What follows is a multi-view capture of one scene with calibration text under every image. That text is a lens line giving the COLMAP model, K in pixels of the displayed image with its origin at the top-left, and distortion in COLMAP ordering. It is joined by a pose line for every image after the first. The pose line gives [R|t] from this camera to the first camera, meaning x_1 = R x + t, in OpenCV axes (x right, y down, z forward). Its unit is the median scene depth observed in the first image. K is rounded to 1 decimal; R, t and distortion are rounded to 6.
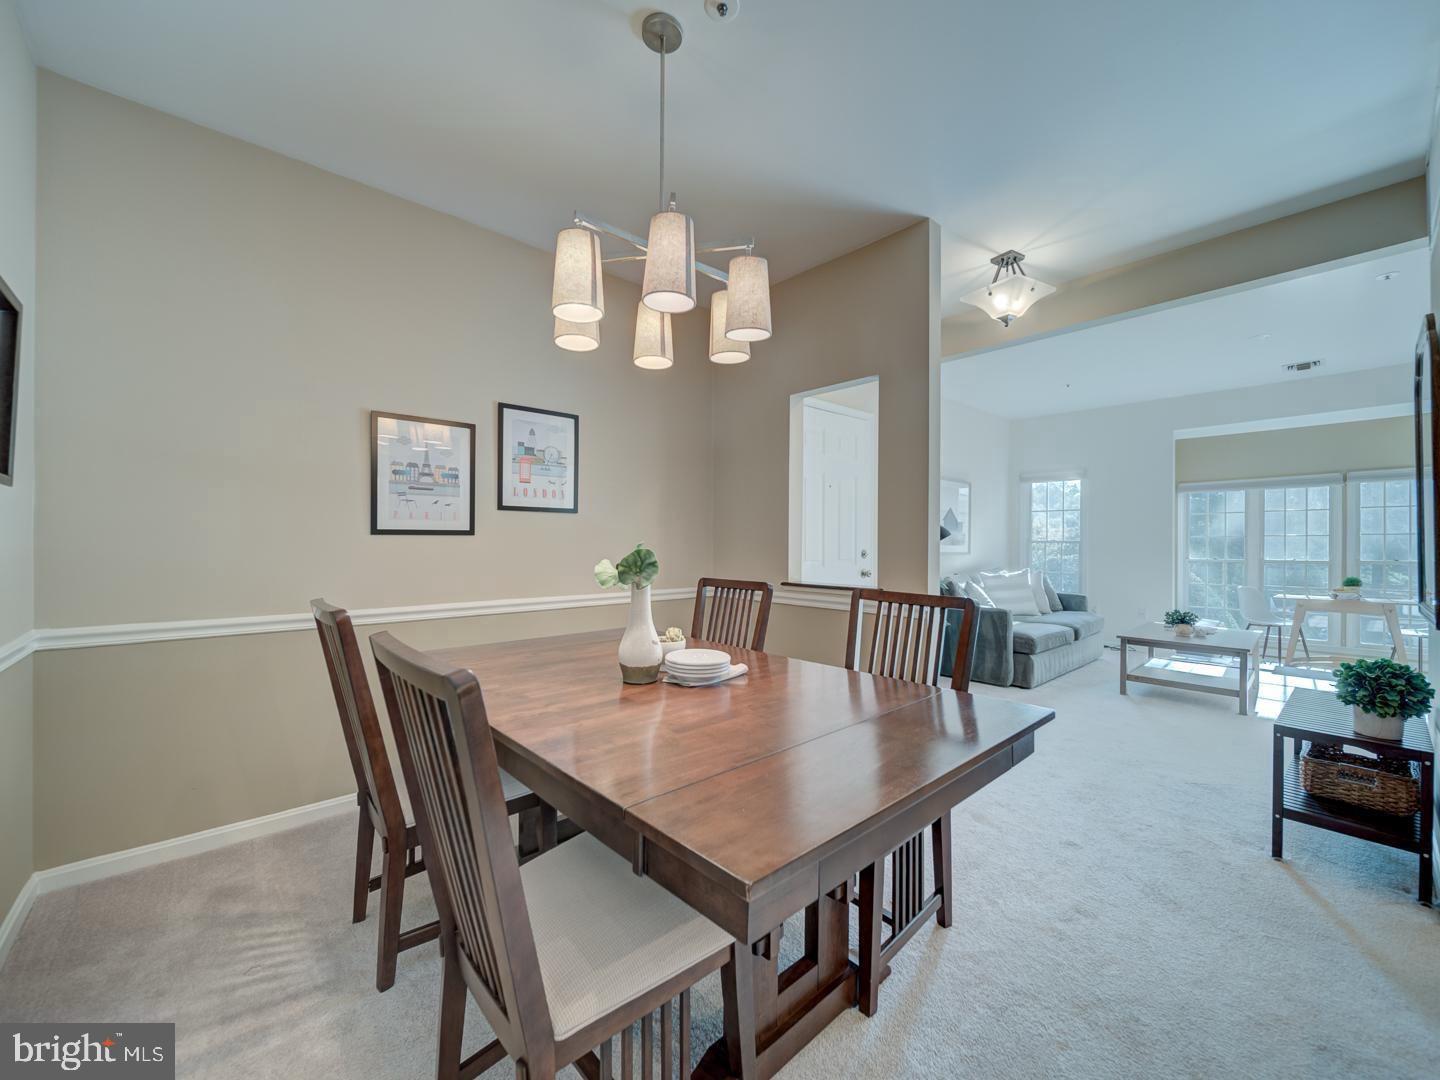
lens RADIAL K [[565.6, 0, 723.8], [0, 565.6, 541.8], [0, 0, 1]] dist [-0.001709, -0.000526]
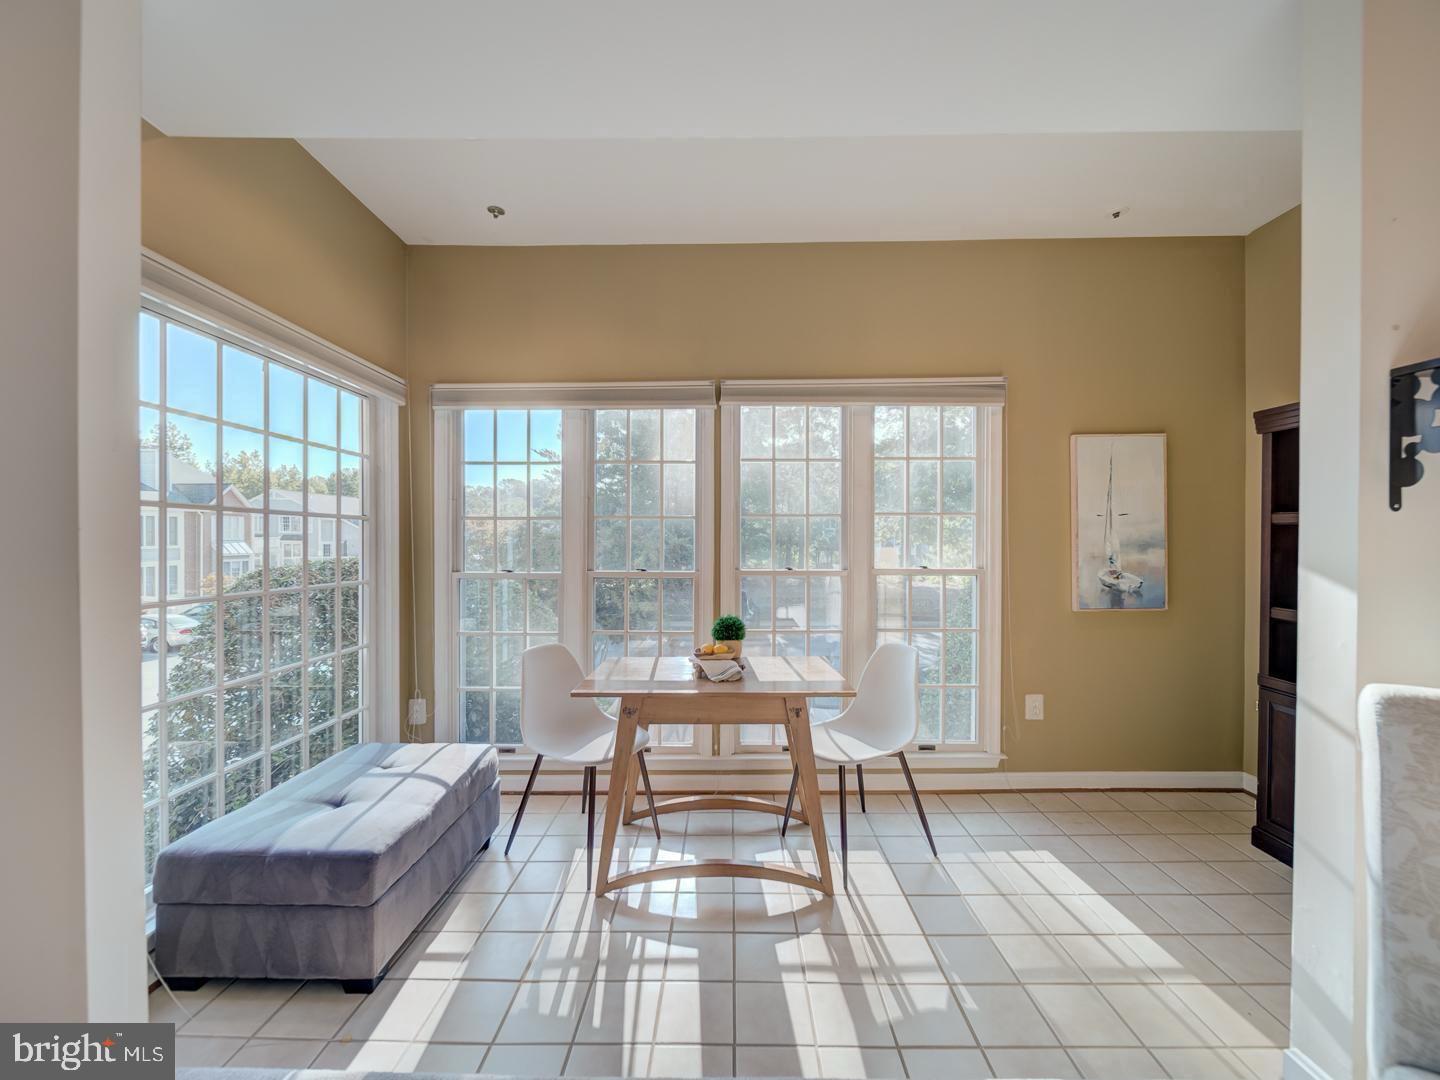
lens RADIAL K [[565.6, 0, 723.8], [0, 565.6, 541.8], [0, 0, 1]] dist [-0.001709, -0.000526]
pose [[0.673215, -0.009676, 0.739384, 0.756363], [0.005243, 0.999952, 0.008312, 0.008189], [-0.739428, -0.001719, 0.673233, 0.680615]]
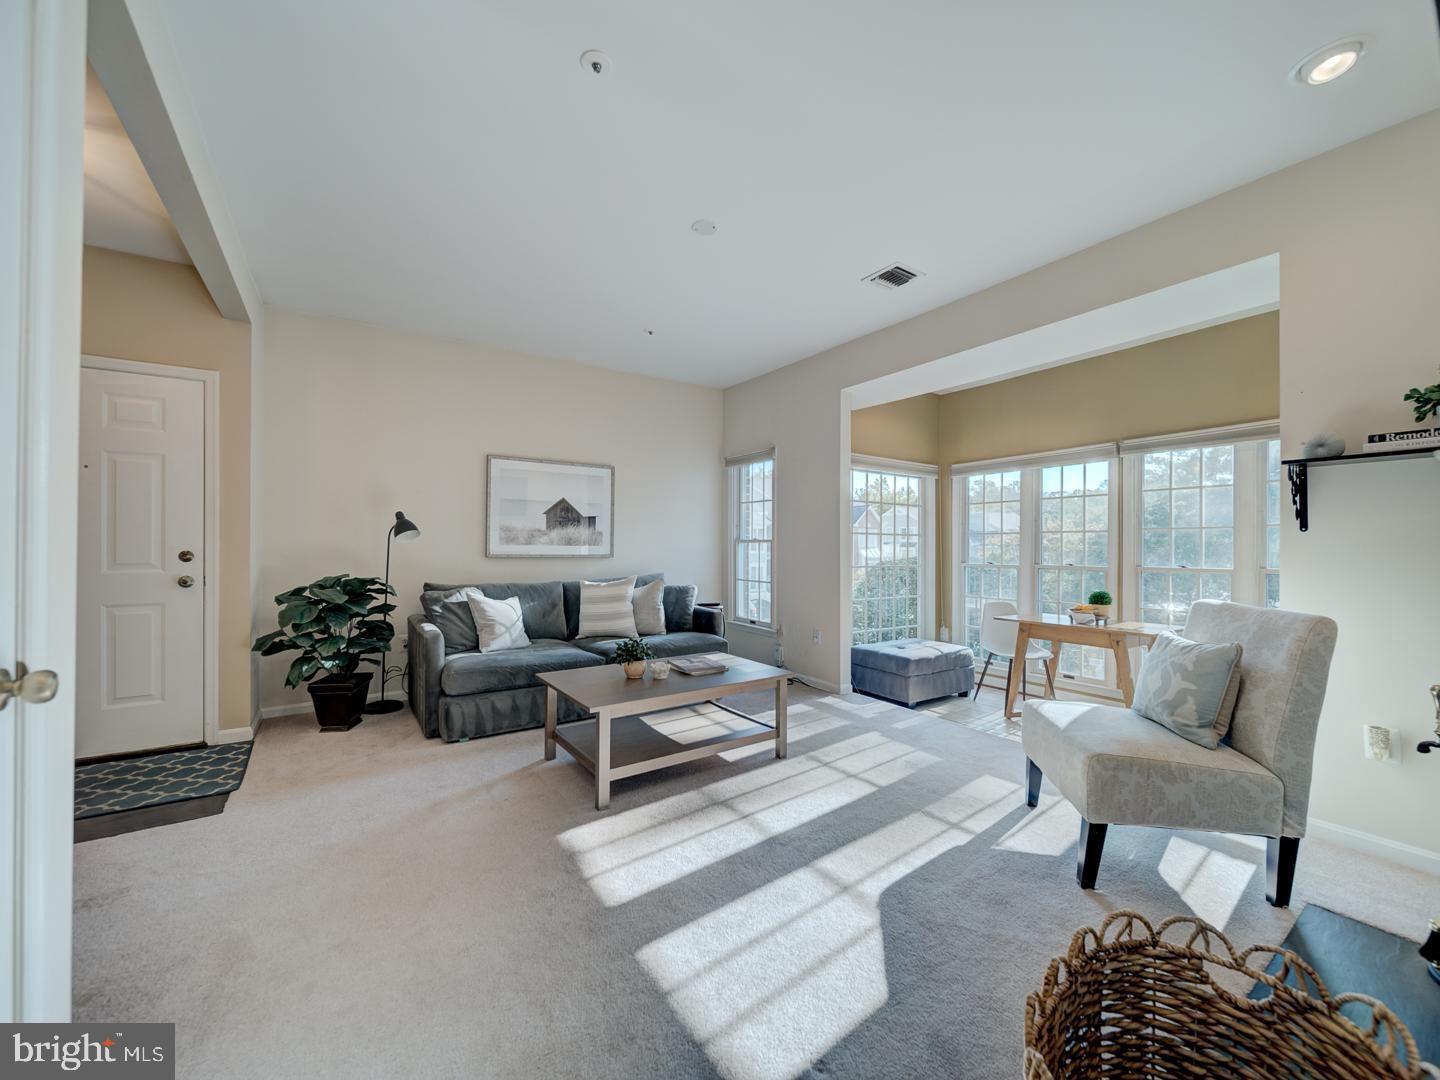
lens RADIAL K [[565.6, 0, 723.8], [0, 565.6, 541.8], [0, 0, 1]] dist [-0.001709, -0.000526]
pose [[0.989994, -0.008980, -0.140827, 0.708444], [0.007111, 0.999880, -0.013767, 0.012113], [0.140933, 0.012628, 0.989939, 0.235518]]
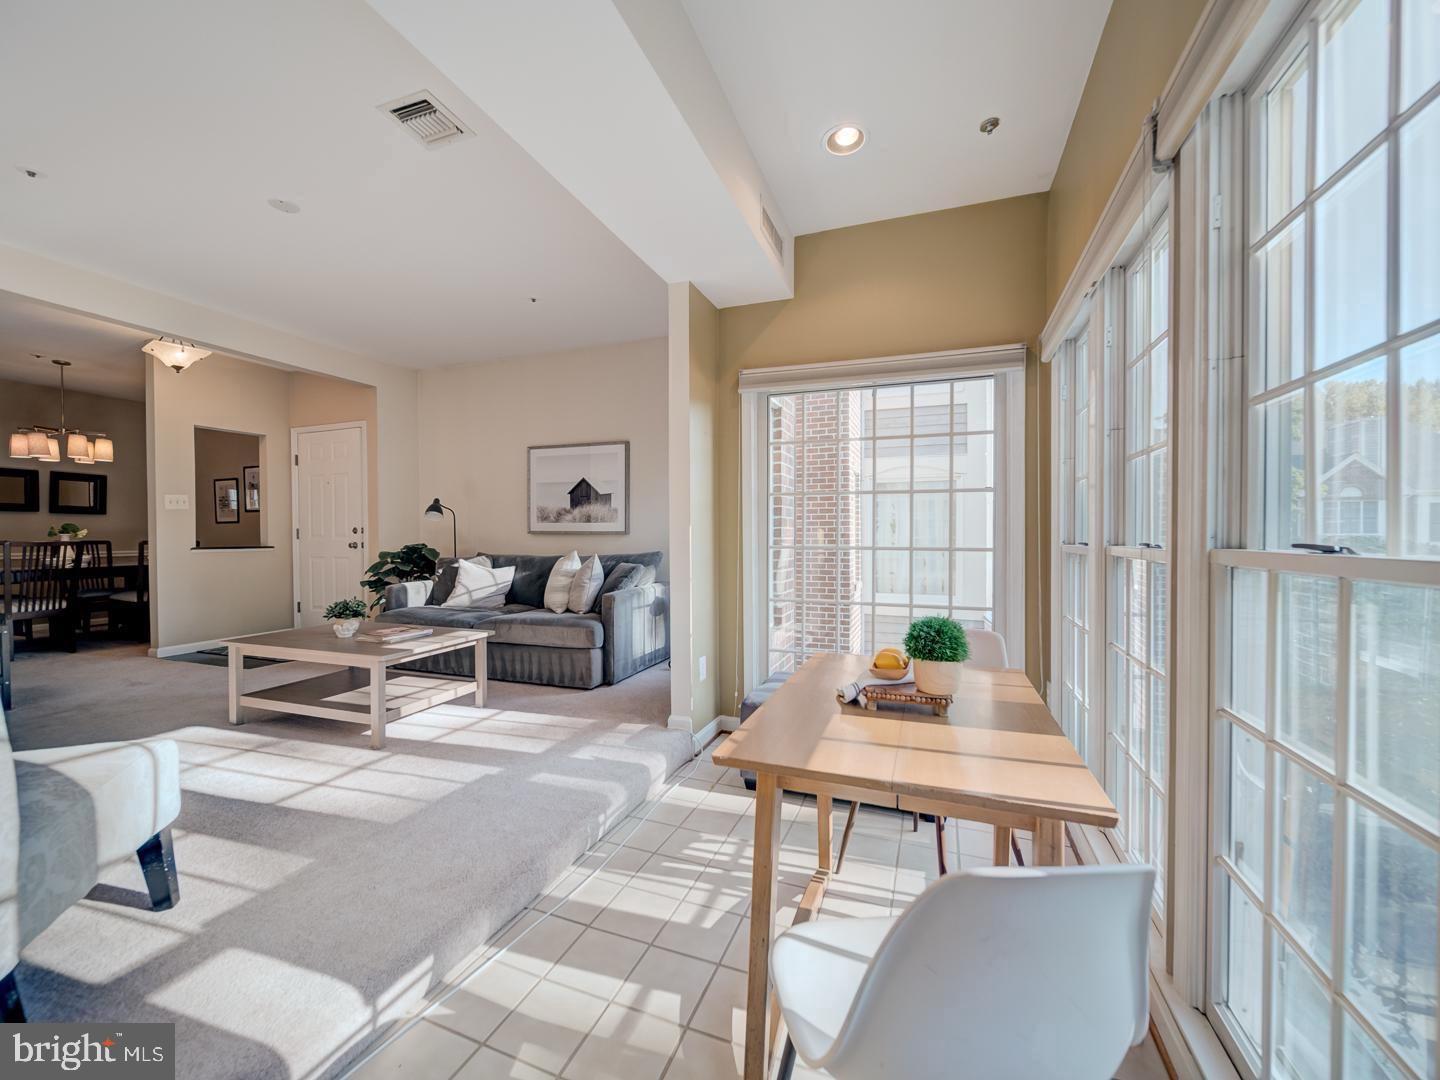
lens RADIAL K [[565.6, 0, 723.8], [0, 565.6, 541.8], [0, 0, 1]] dist [-0.001709, -0.000526]
pose [[0.463103, -0.003134, -0.886299, 1.198085], [0.000527, 0.999995, -0.003261, 0.035064], [0.886304, 0.001043, 0.463102, 0.764881]]
